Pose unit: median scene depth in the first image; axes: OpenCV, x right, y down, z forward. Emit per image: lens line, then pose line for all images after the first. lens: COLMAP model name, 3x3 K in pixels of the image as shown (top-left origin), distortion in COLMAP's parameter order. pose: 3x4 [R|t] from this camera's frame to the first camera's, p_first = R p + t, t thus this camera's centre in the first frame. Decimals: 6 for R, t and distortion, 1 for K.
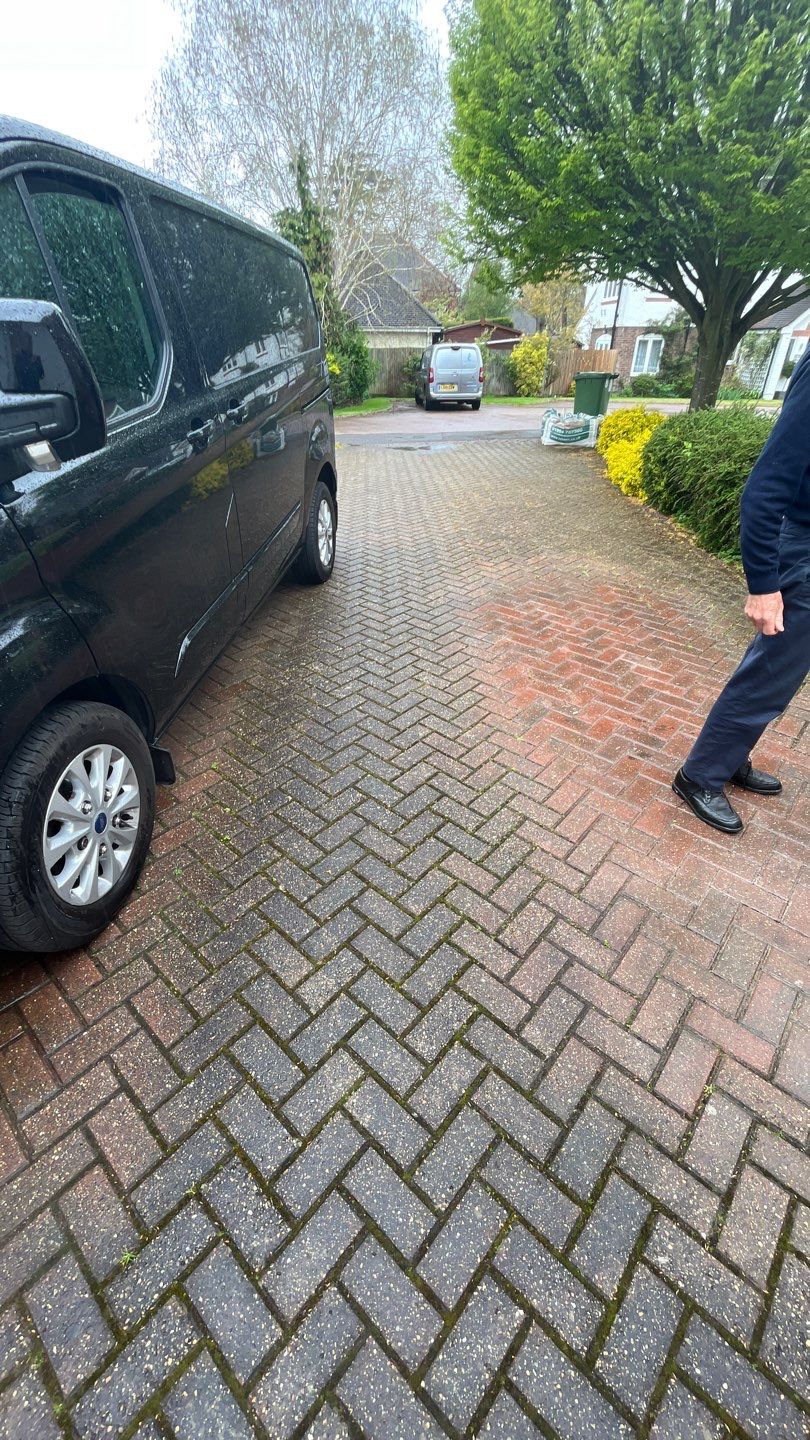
lens RADIAL K [[582.4, 0, 405.0], [0, 582.4, 720.0], [0, 0, 1]] dist [-0.001391, -0.000764]
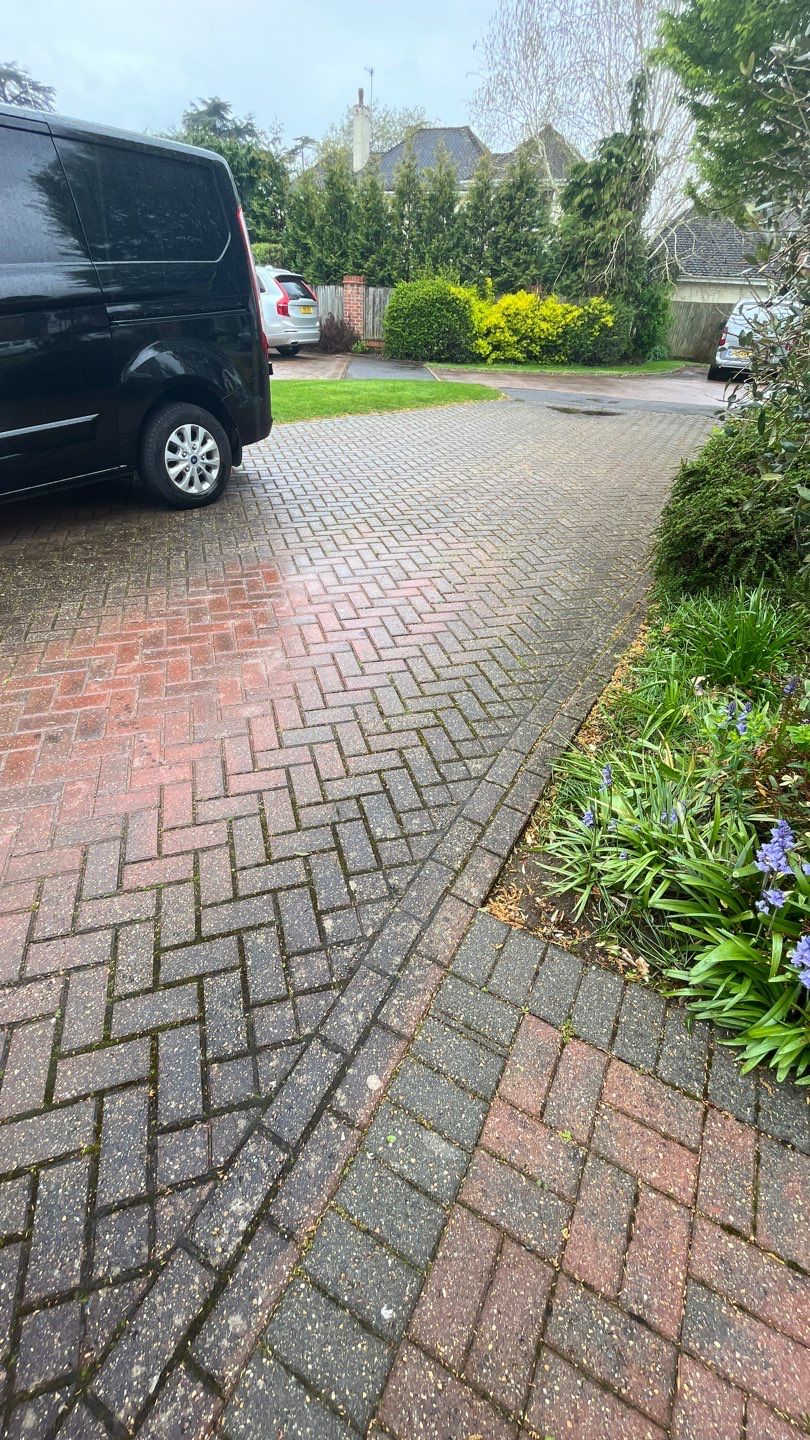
lens RADIAL K [[582.4, 0, 405.0], [0, 582.4, 720.0], [0, 0, 1]] dist [-0.001391, -0.000764]
pose [[0.875344, 0.328184, -0.355062, 0.152275], [-0.305829, 0.944604, 0.119131, -0.029887], [0.374490, 0.004307, 0.927221, 0.050445]]
